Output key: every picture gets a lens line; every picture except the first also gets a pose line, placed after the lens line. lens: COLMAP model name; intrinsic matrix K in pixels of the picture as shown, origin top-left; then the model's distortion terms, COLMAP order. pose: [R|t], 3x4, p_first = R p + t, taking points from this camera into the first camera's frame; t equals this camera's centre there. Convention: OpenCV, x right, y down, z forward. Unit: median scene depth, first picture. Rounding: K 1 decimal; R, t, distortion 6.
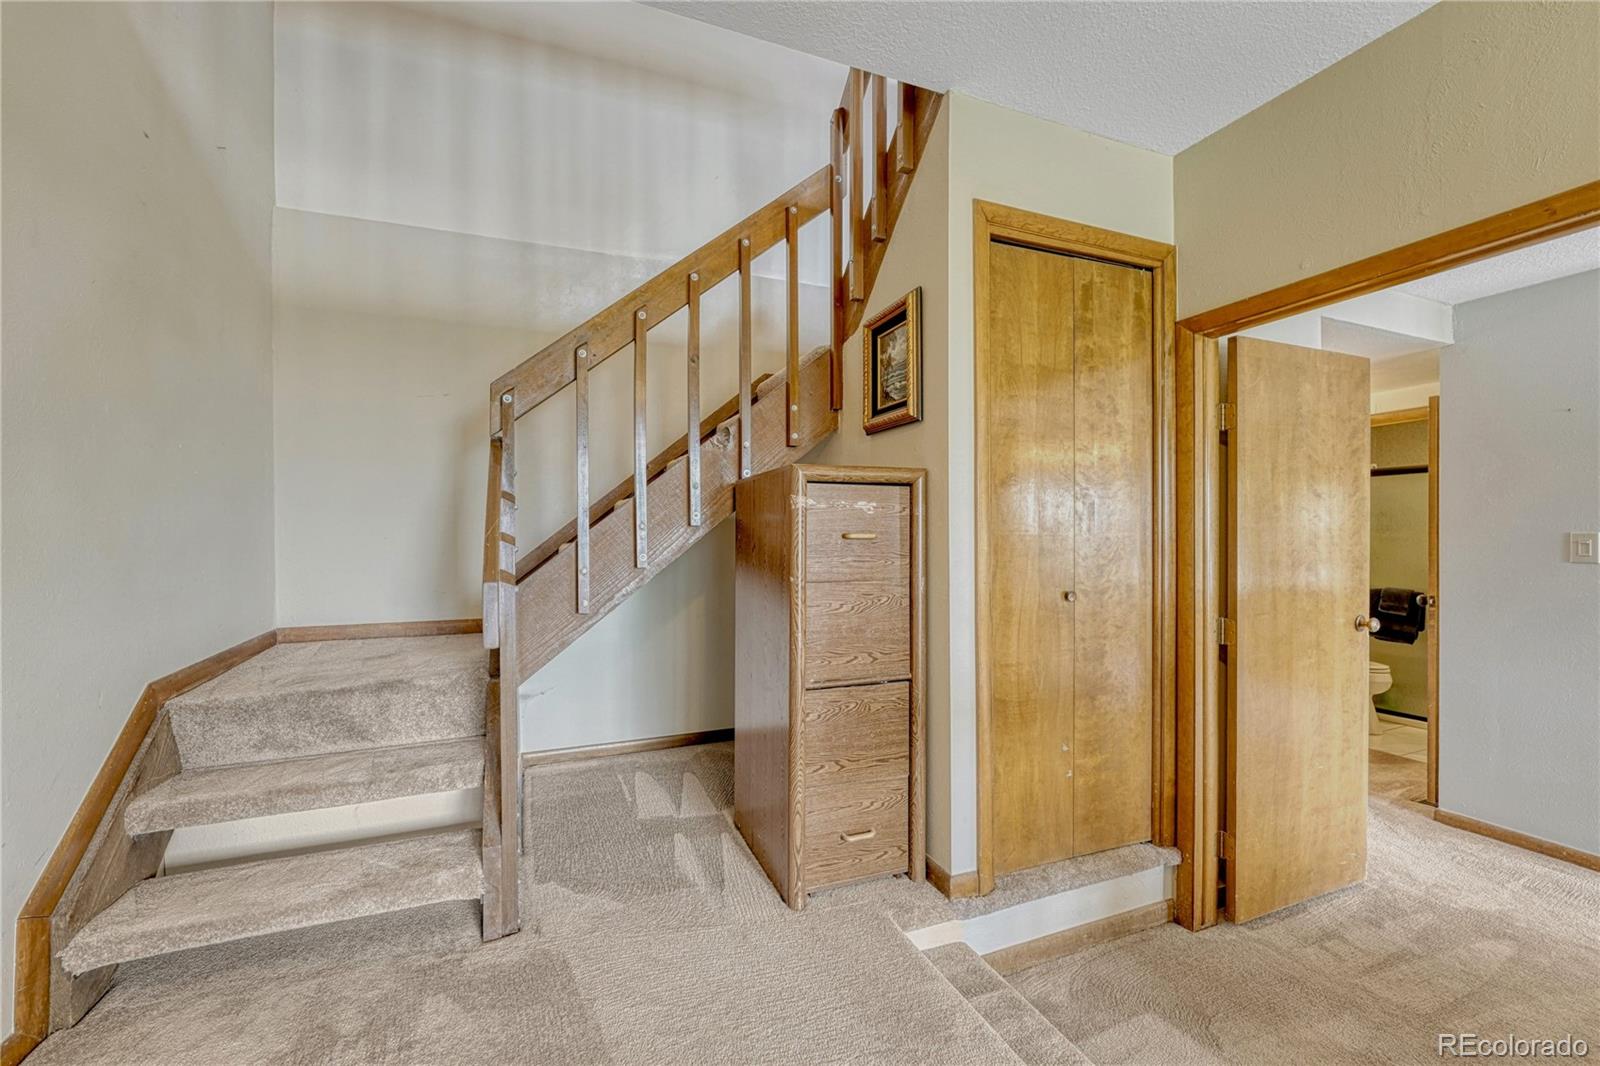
lens RADIAL K [[660.6, 0, 804.9], [0, 660.6, 534.1], [0, 0, 1]] dist [-0.011341, 0.002425]
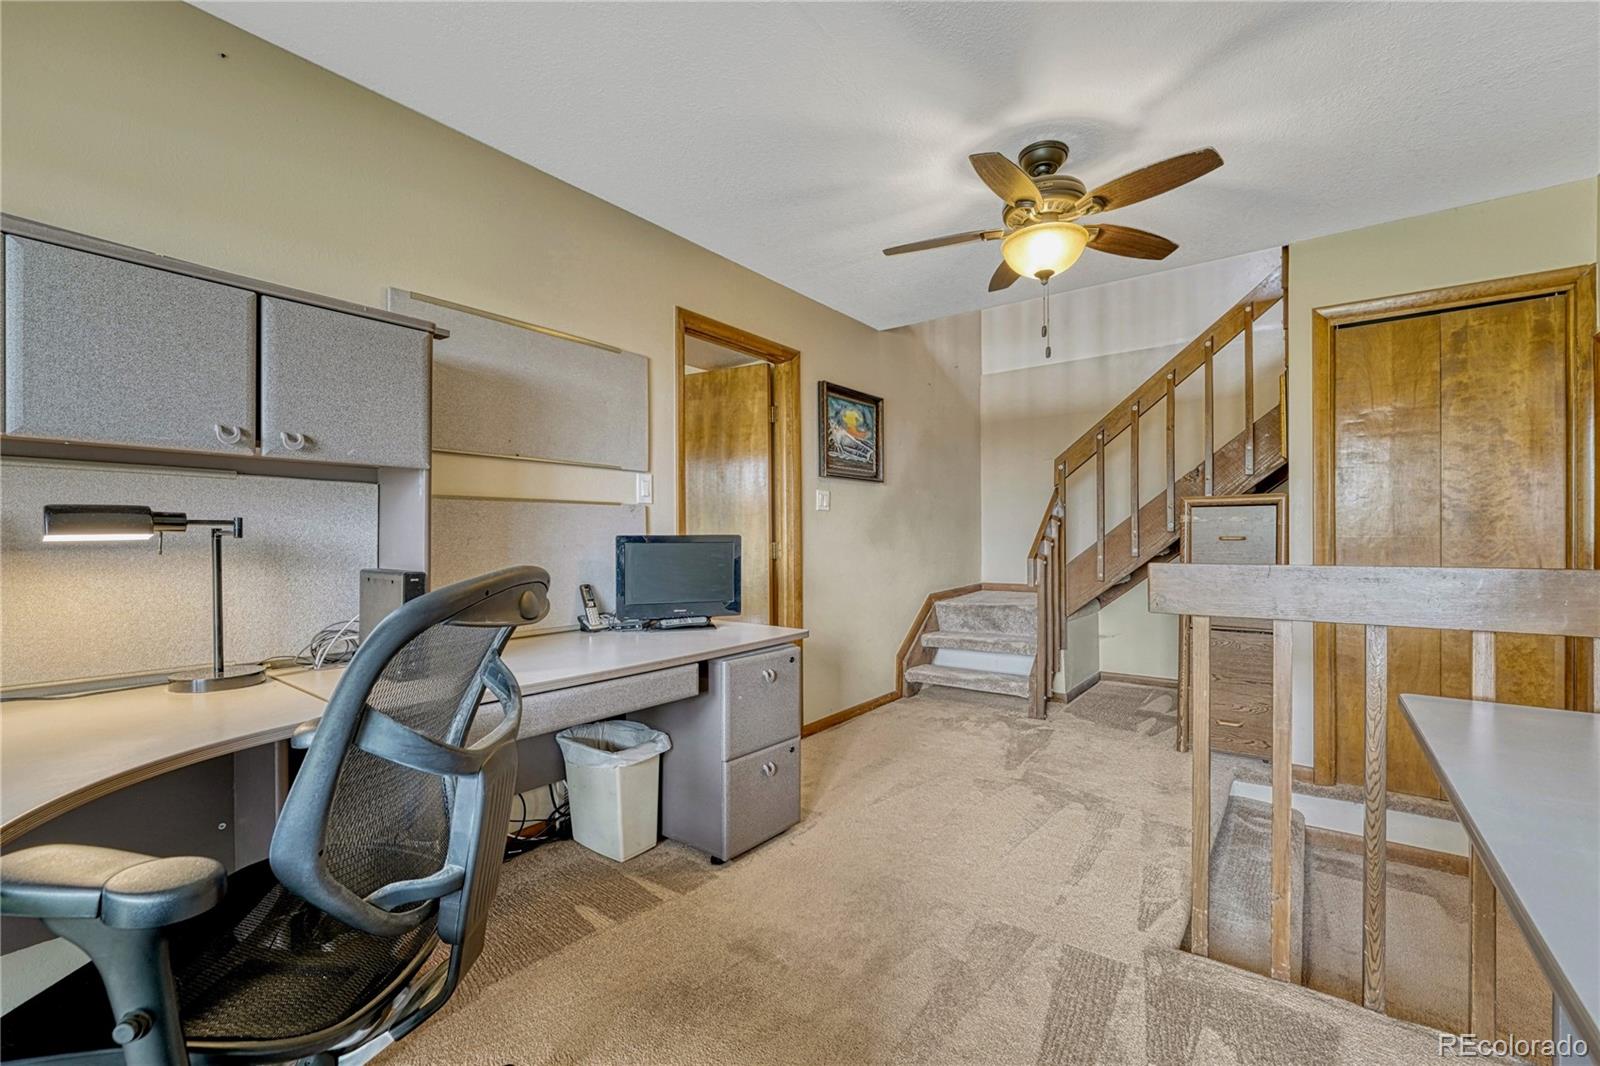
lens RADIAL K [[660.6, 0, 809.0], [0, 660.6, 536.7], [0, 0, 1]] dist [-0.011341, 0.002425]
pose [[0.514078, -0.000571, -0.857743, 0.893301], [-0.001584, 0.999997, -0.001615, 0.003243], [0.857742, 0.002189, 0.514076, -0.679584]]
